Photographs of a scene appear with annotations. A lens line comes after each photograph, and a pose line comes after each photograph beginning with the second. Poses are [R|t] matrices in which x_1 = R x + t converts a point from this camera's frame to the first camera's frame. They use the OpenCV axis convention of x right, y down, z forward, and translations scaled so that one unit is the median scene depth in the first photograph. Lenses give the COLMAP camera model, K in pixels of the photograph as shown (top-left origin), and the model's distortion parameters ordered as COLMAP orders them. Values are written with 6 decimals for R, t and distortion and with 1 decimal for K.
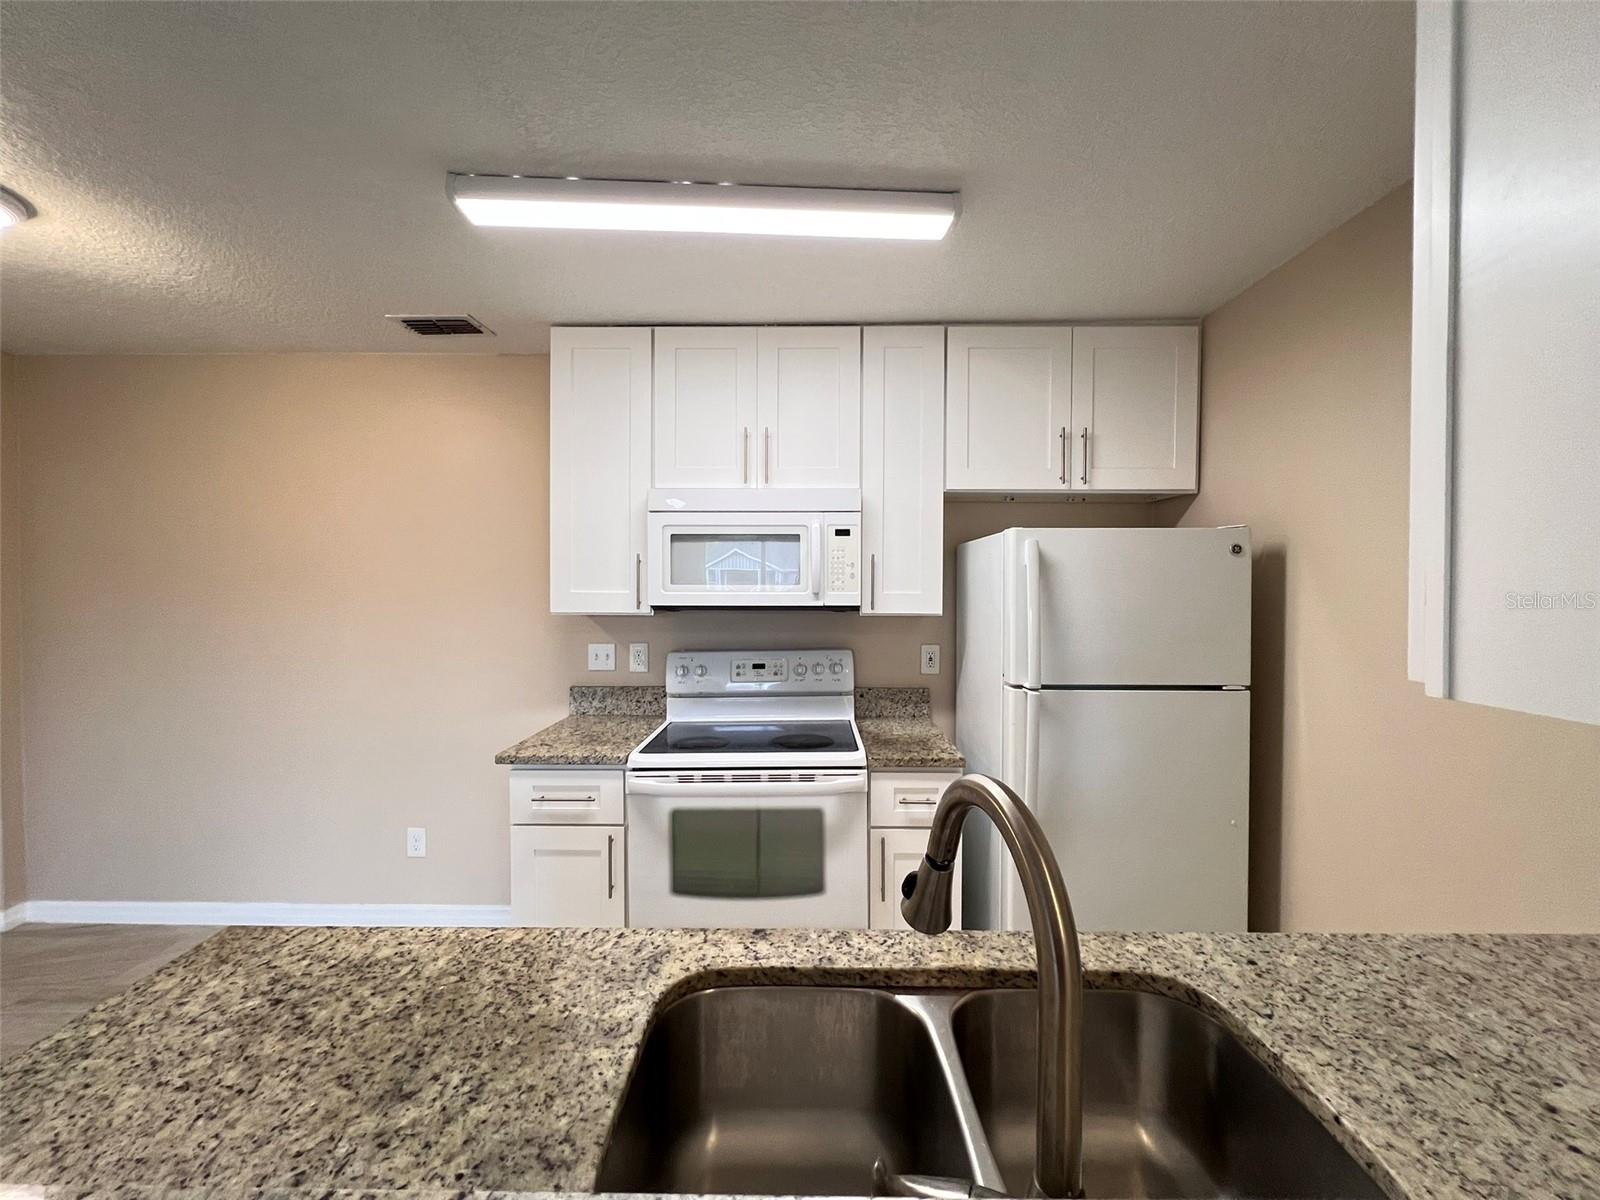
lens RADIAL K [[638.5, 0, 802.1], [0, 638.5, 594.4], [0, 0, 1]] dist [-0.000977, 0.000084]
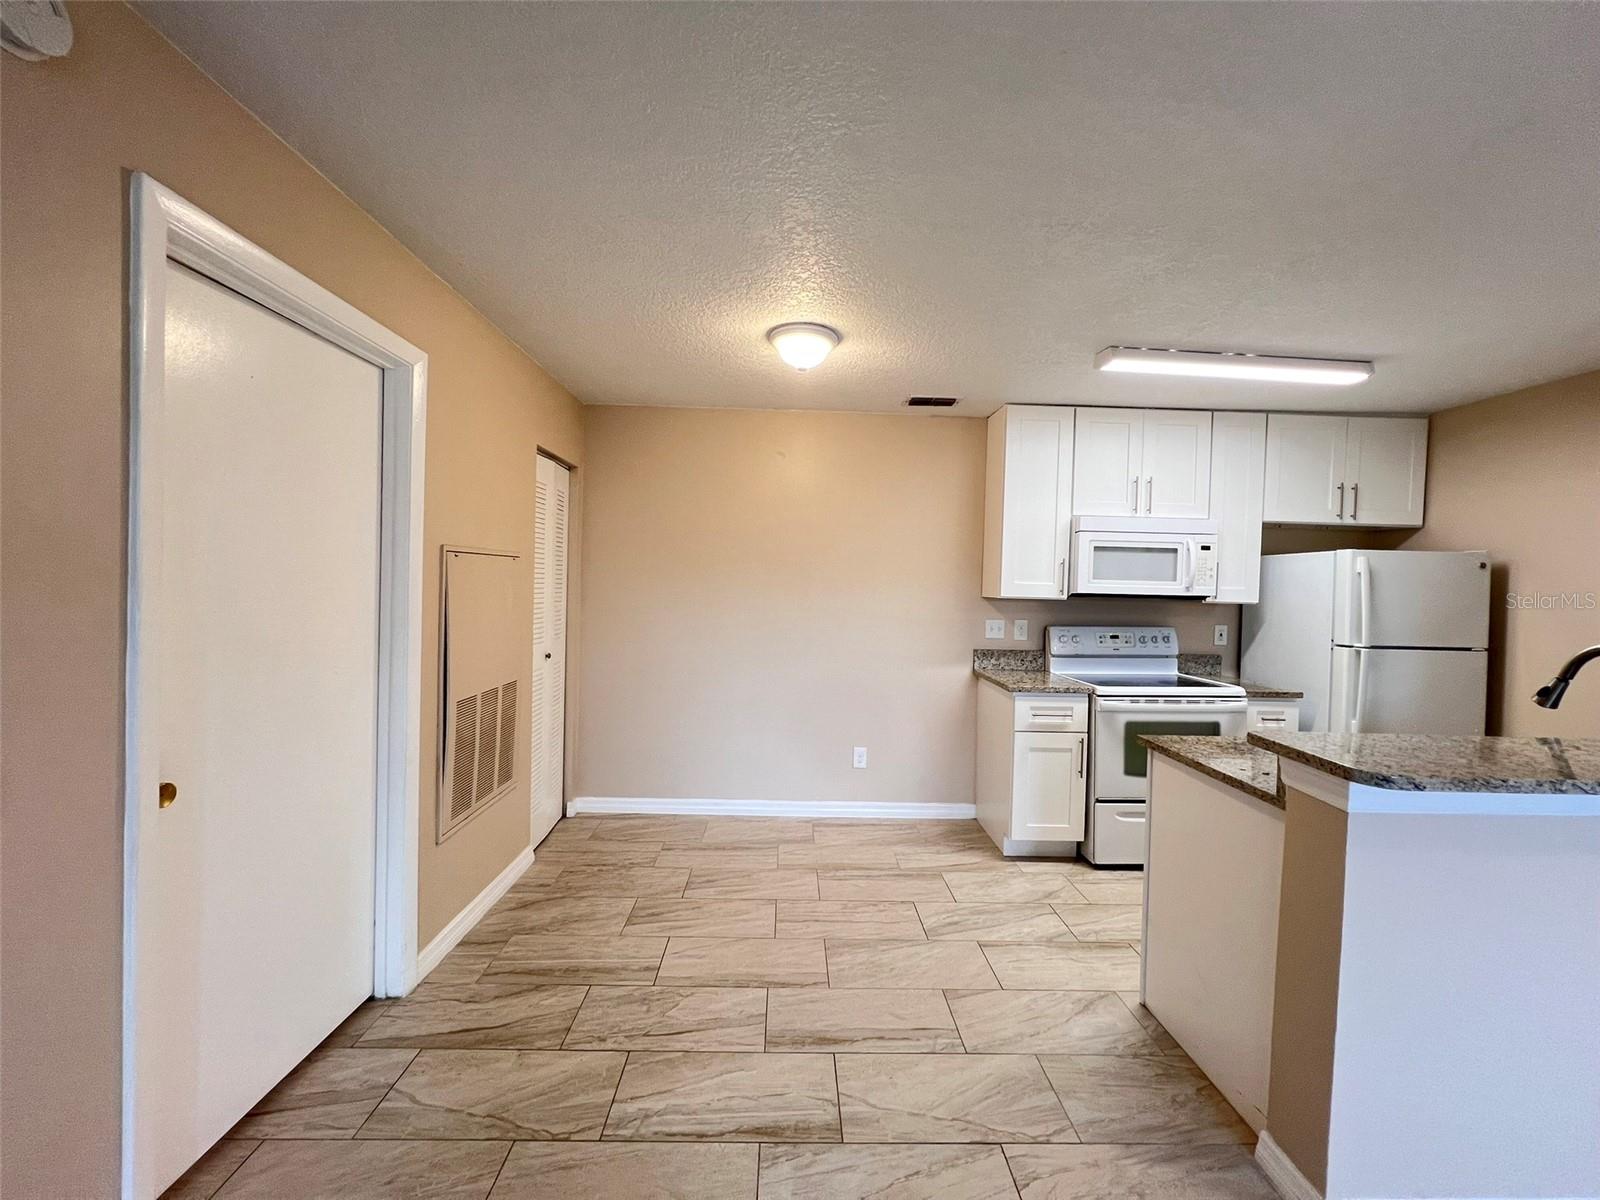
lens RADIAL K [[638.5, 0, 802.1], [0, 638.5, 594.4], [0, 0, 1]] dist [-0.000977, 0.000084]
pose [[0.999149, 0.021399, 0.035269, -0.922997], [-0.021438, 0.999770, 0.000729, 0.032789], [-0.035245, -0.001484, 0.999378, -0.479360]]
